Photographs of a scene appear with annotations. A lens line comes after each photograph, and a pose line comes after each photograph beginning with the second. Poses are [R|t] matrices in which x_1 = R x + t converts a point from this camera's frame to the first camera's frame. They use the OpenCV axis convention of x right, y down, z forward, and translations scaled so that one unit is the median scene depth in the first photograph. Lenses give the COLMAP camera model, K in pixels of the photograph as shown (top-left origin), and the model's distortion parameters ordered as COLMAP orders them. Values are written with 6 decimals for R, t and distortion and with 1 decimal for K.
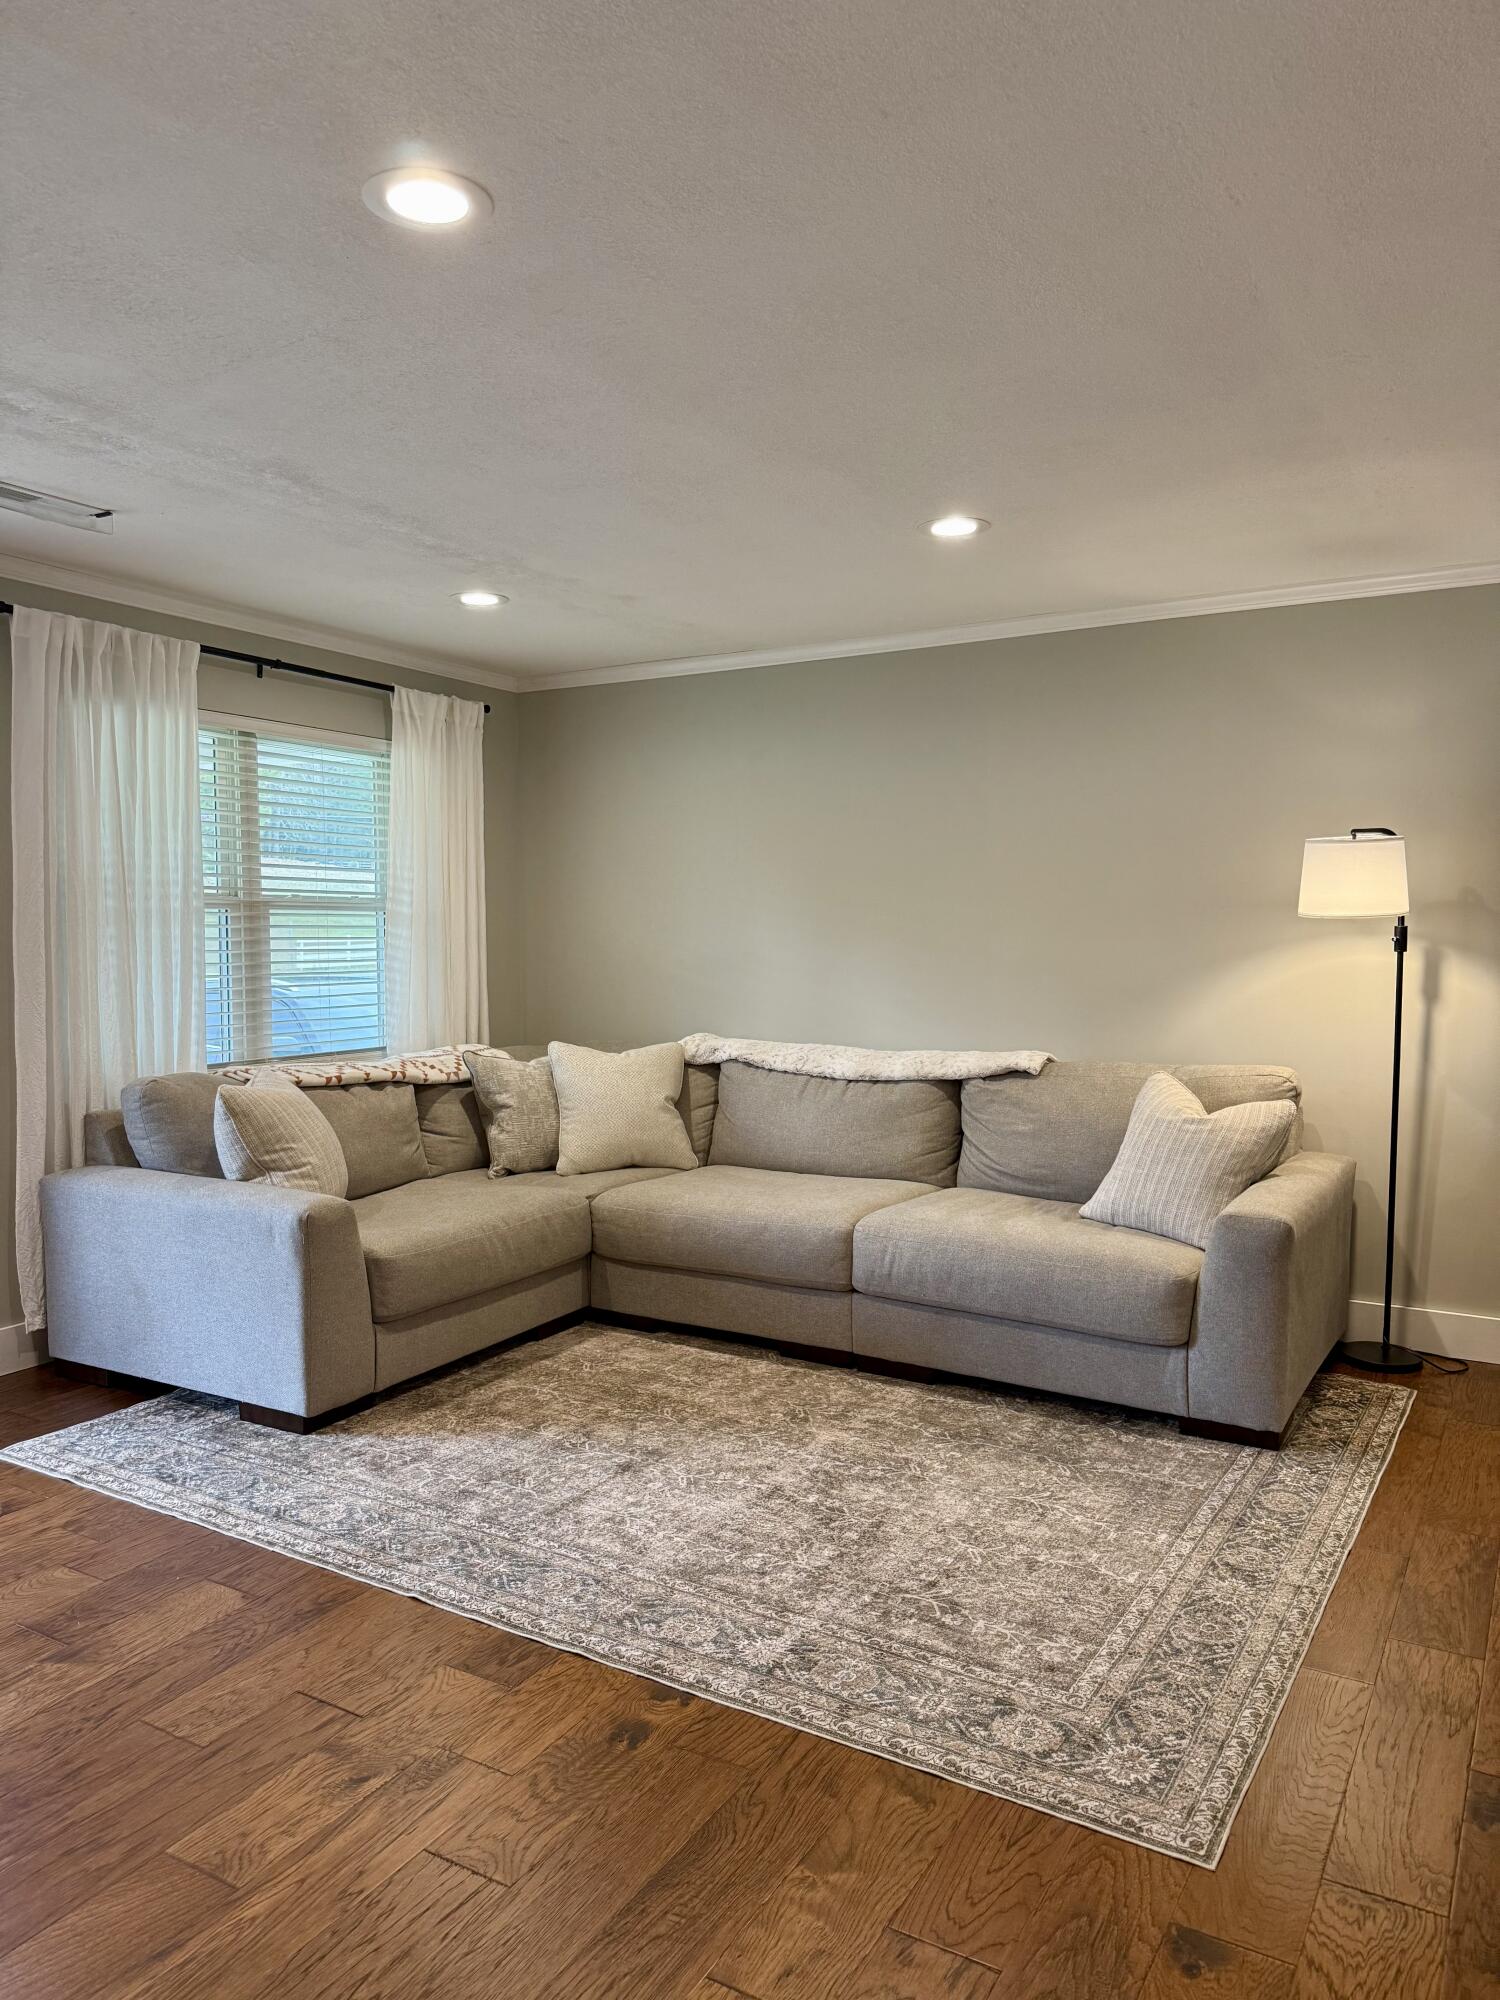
lens RADIAL K [[1394.6, 0, 750.0], [0, 1394.6, 1000.0], [0, 0, 1]] dist [0.082496, -0.101557]
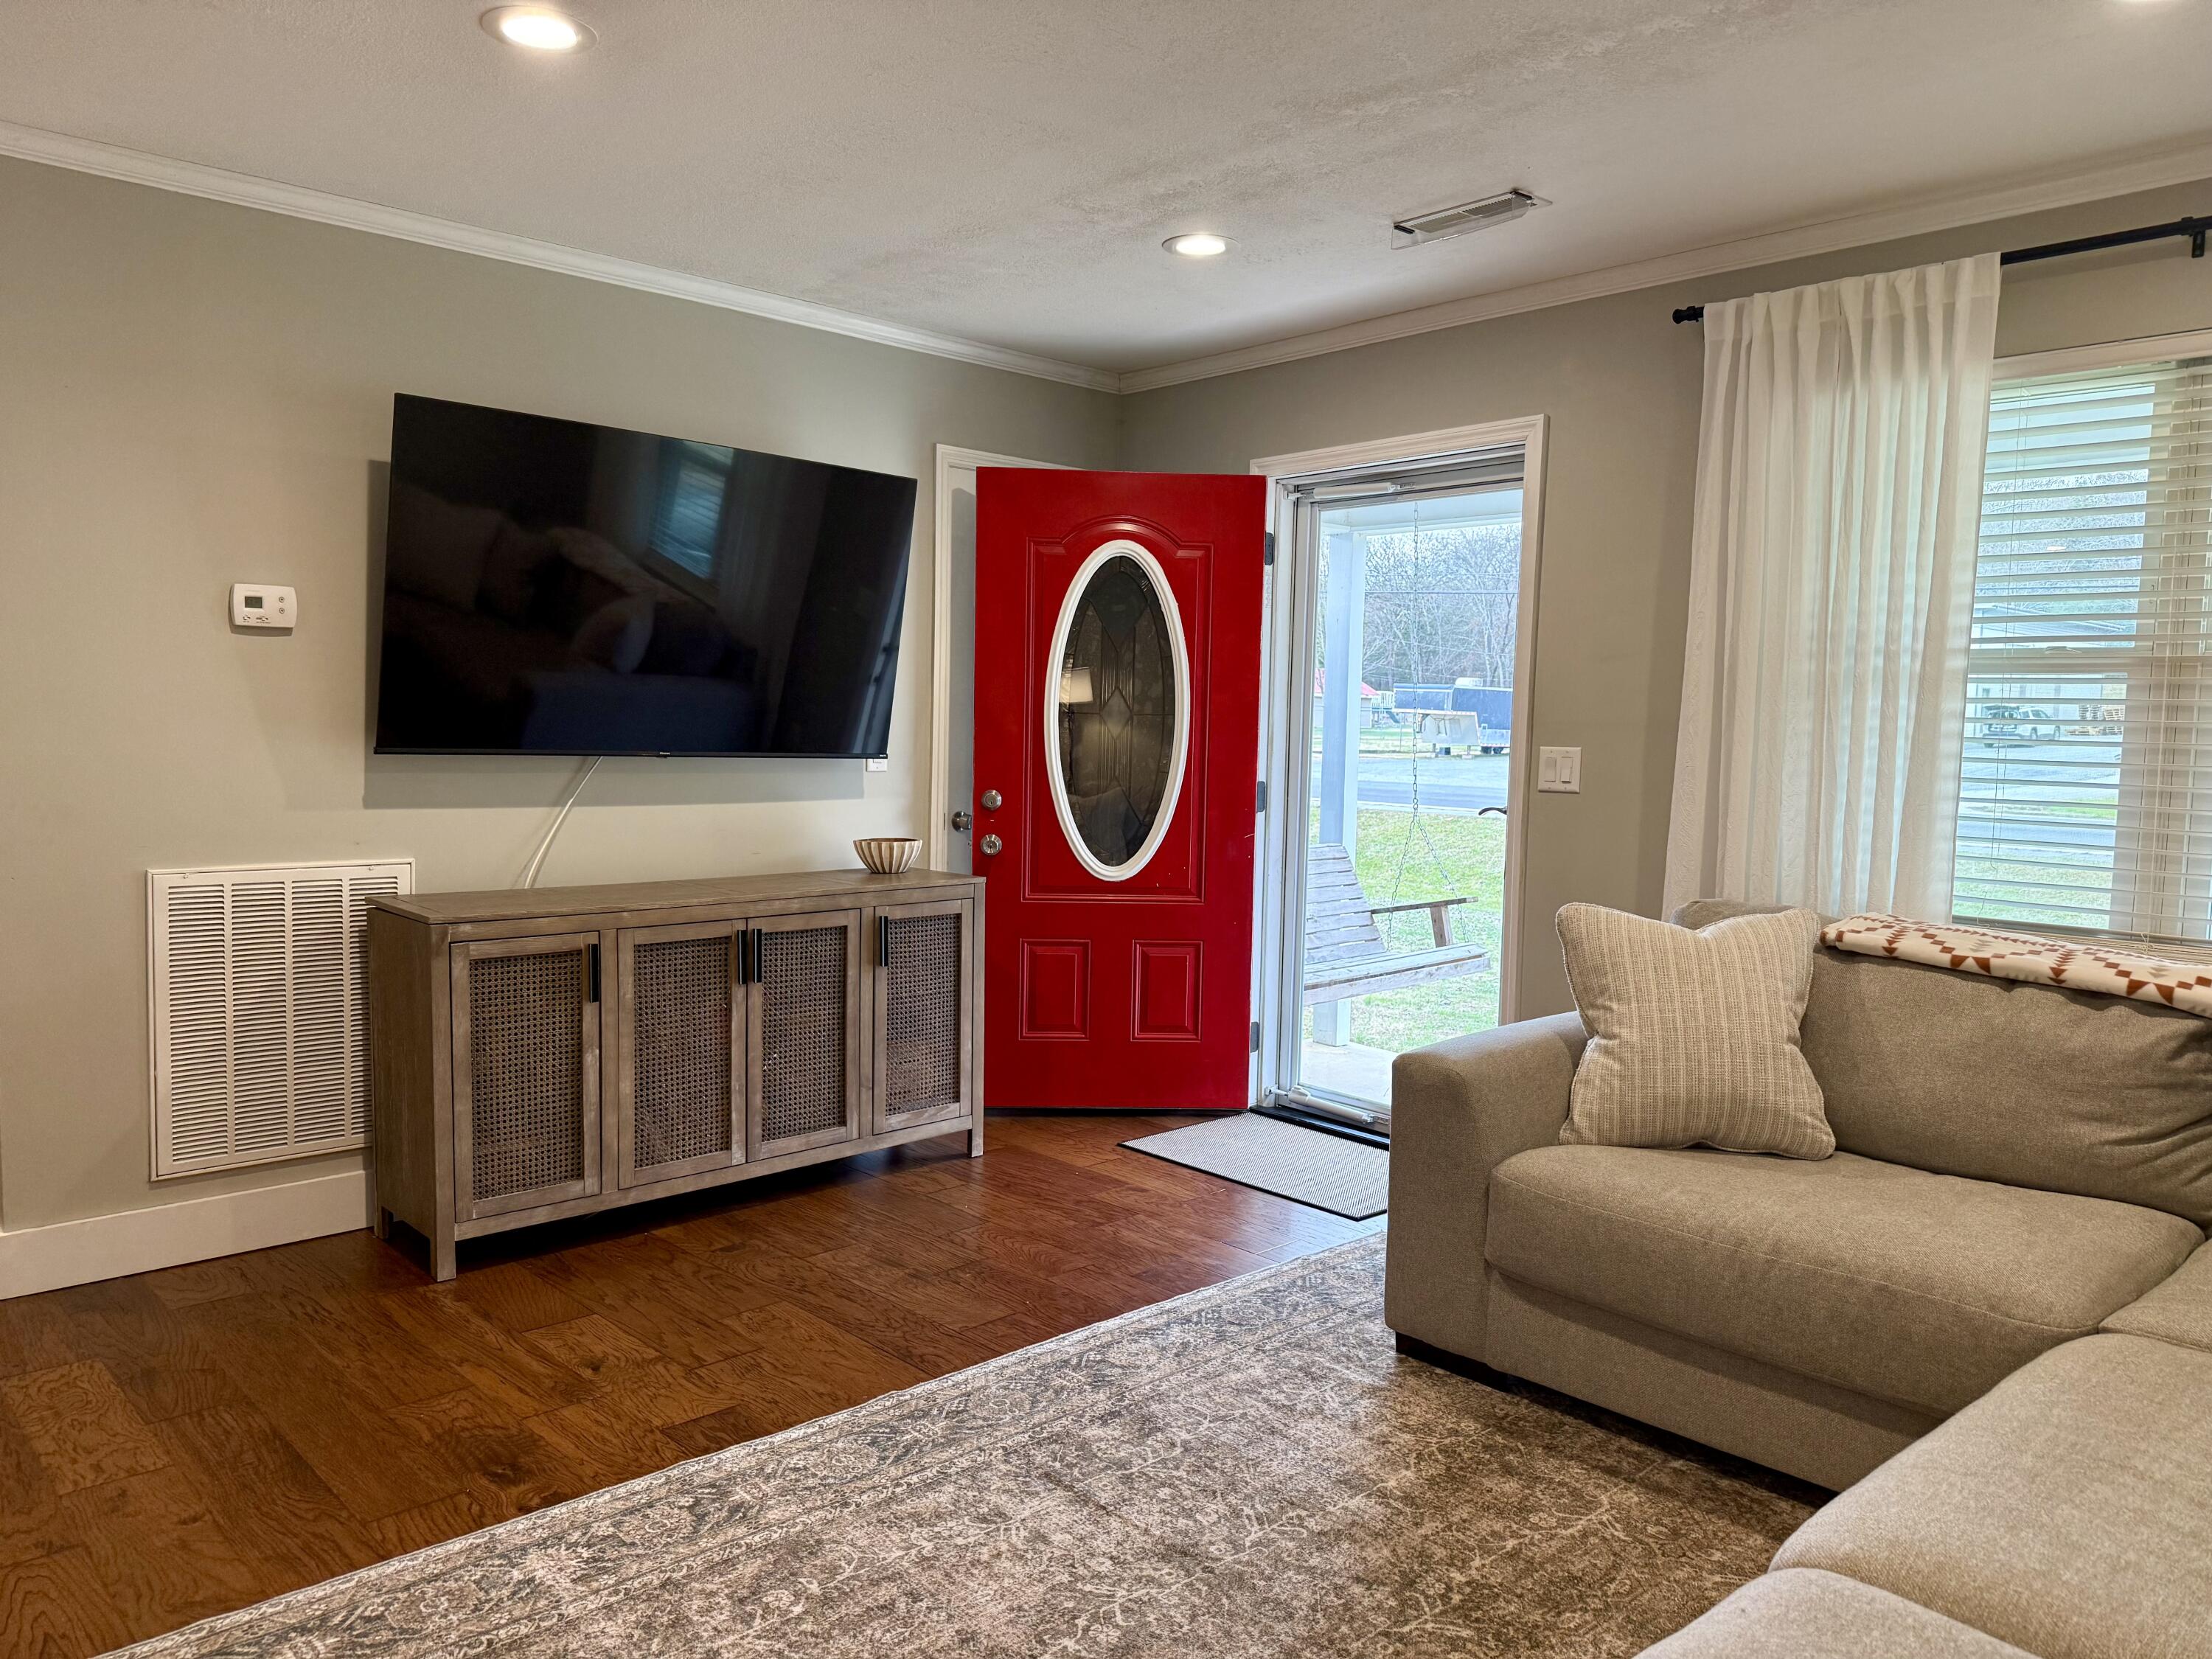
lens RADIAL K [[1542.4, 0, 1085.7], [0, 1542.4, 827.3], [0, 0, 1]] dist [0.082496, -0.101557]
pose [[-0.280273, 0.063431, -0.957822, 0.534561], [-0.073537, 0.993463, 0.087310, -0.035201], [0.957099, 0.094906, -0.273777, 1.071021]]
